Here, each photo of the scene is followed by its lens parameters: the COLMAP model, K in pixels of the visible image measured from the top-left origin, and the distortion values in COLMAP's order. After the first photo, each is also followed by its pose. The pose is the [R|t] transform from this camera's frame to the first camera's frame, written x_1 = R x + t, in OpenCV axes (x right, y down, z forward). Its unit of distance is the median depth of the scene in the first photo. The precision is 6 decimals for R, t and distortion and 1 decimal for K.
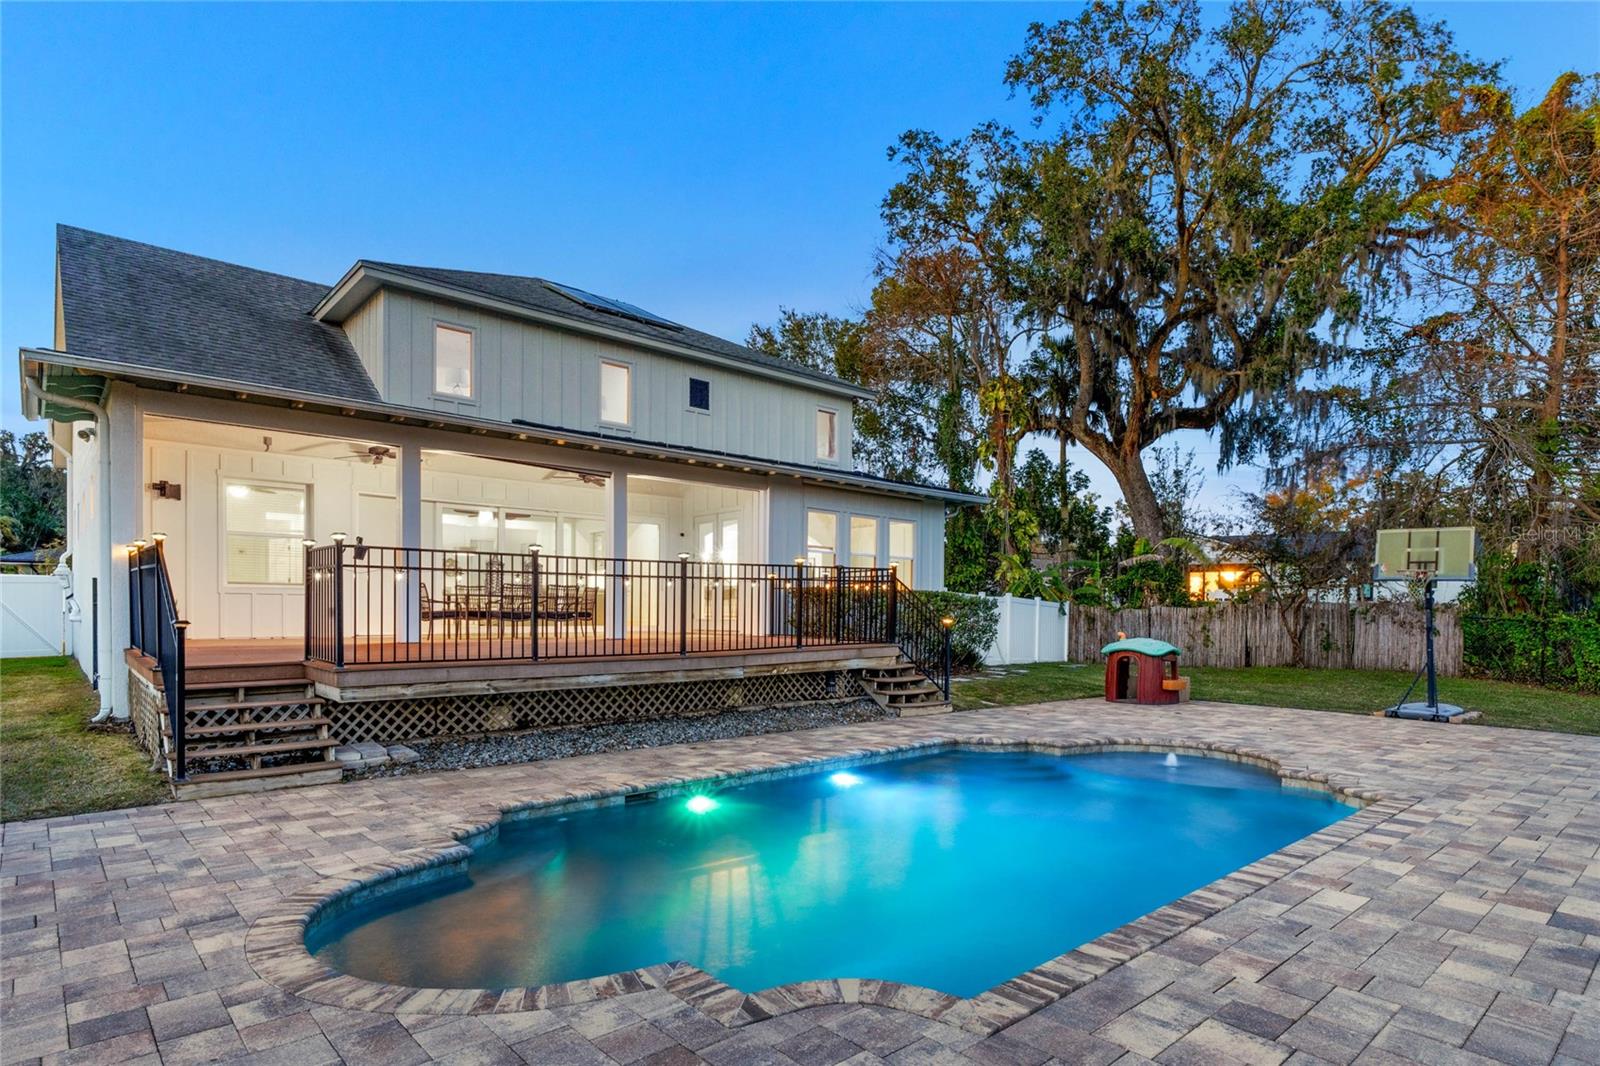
lens RADIAL K [[851.6, 0, 800.0], [0, 851.6, 533.0], [0, 0, 1]] dist [-0.071278, -0.000036]
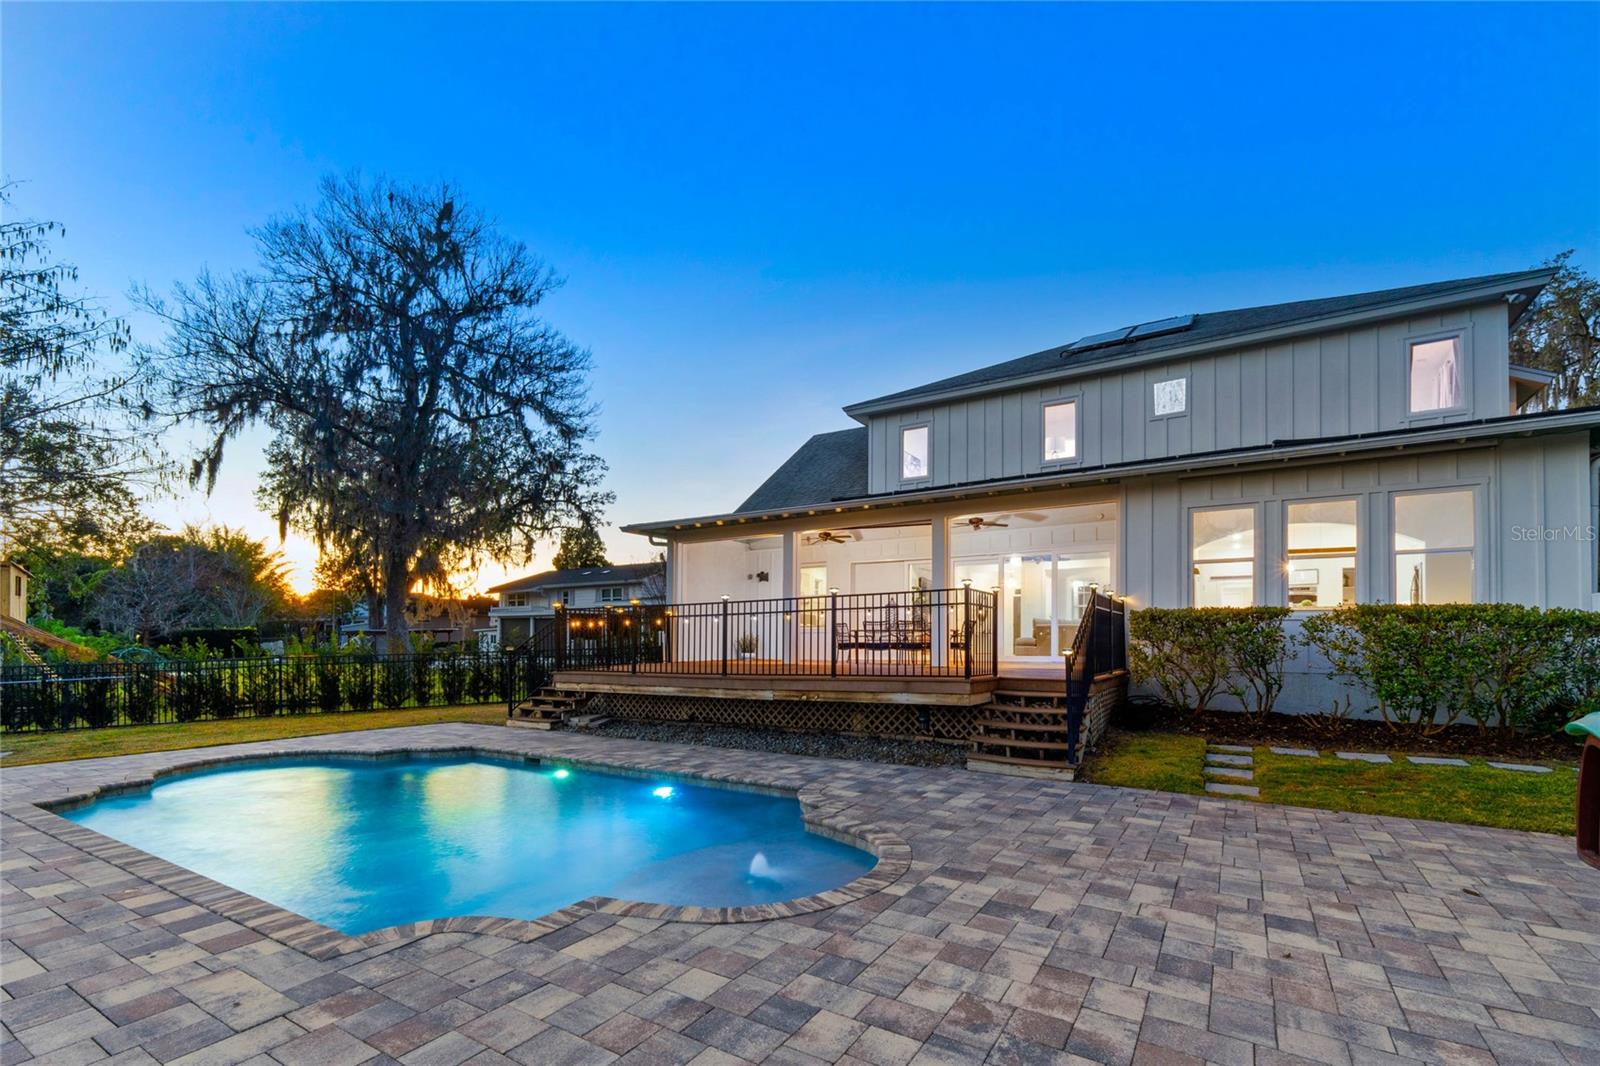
lens RADIAL K [[674.7, 0, 800.0], [0, 674.7, 533.0], [0, 0, 1]] dist [0.001145, 0.000090]
pose [[0.271917, -0.154742, -0.949798, 0.799244], [0.094862, 0.986490, -0.133562, 0.070900], [0.957634, -0.053782, 0.282923, 0.758837]]
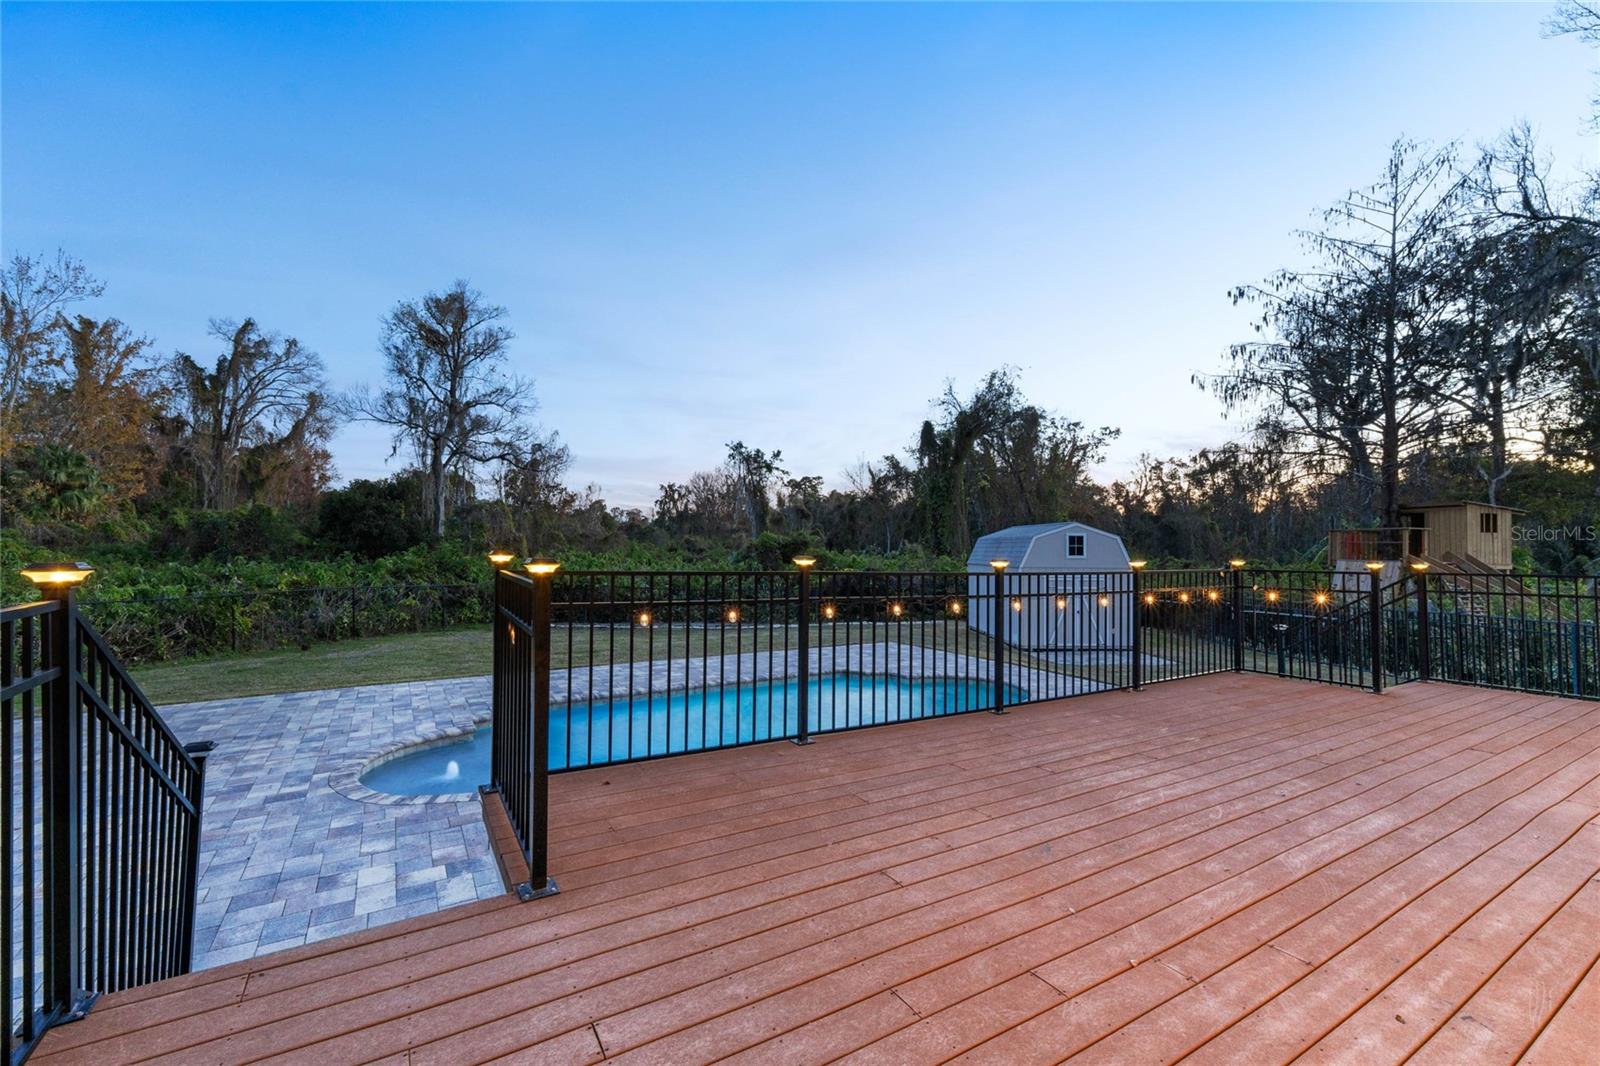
lens RADIAL K [[674.7, 0, 800.0], [0, 674.7, 533.0], [0, 0, 1]] dist [0.001145, 0.000090]
pose [[-0.983145, -0.011113, 0.182489, -0.072550], [-0.032682, 0.992756, -0.115616, 0.063473], [-0.179882, -0.119632, -0.976387, 1.421058]]
